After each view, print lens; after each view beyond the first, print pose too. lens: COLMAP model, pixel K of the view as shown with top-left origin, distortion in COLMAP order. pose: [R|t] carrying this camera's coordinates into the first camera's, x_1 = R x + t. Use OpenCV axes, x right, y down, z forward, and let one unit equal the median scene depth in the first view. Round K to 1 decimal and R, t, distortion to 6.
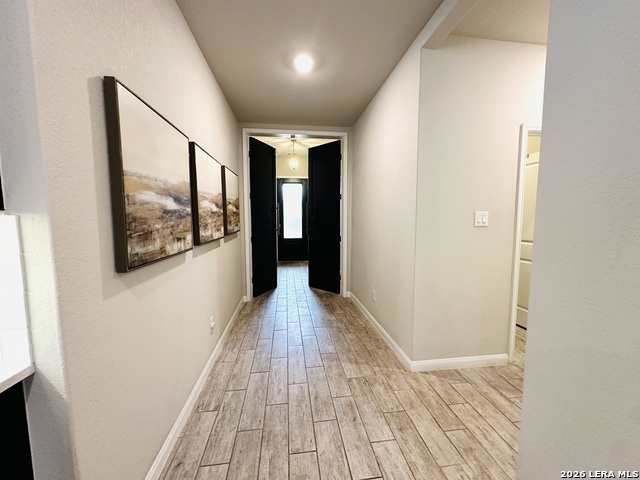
lens RADIAL K [[251.6, 0, 320.0], [0, 251.6, 240.0], [0, 0, 1]] dist [-0.000795, -0.000219]
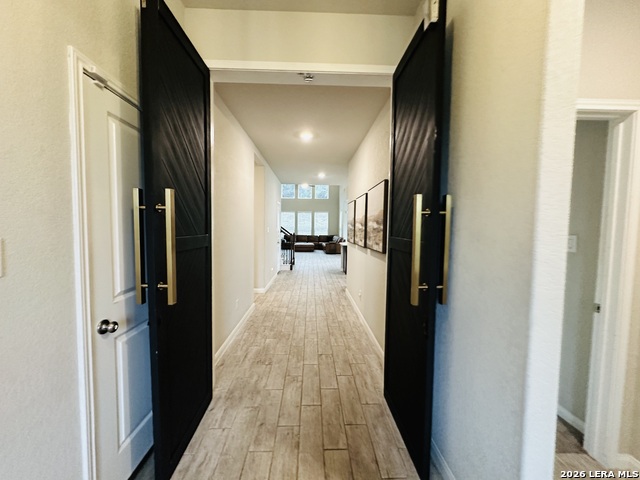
lens RADIAL K [[251.6, 0, 320.0], [0, 251.6, 240.0], [0, 0, 1]] dist [-0.000795, -0.000219]
pose [[-0.995186, -0.013176, 0.097111, -0.265849], [0.001213, 0.989188, 0.146649, -0.231790], [-0.097994, 0.146061, -0.984410, 2.202930]]
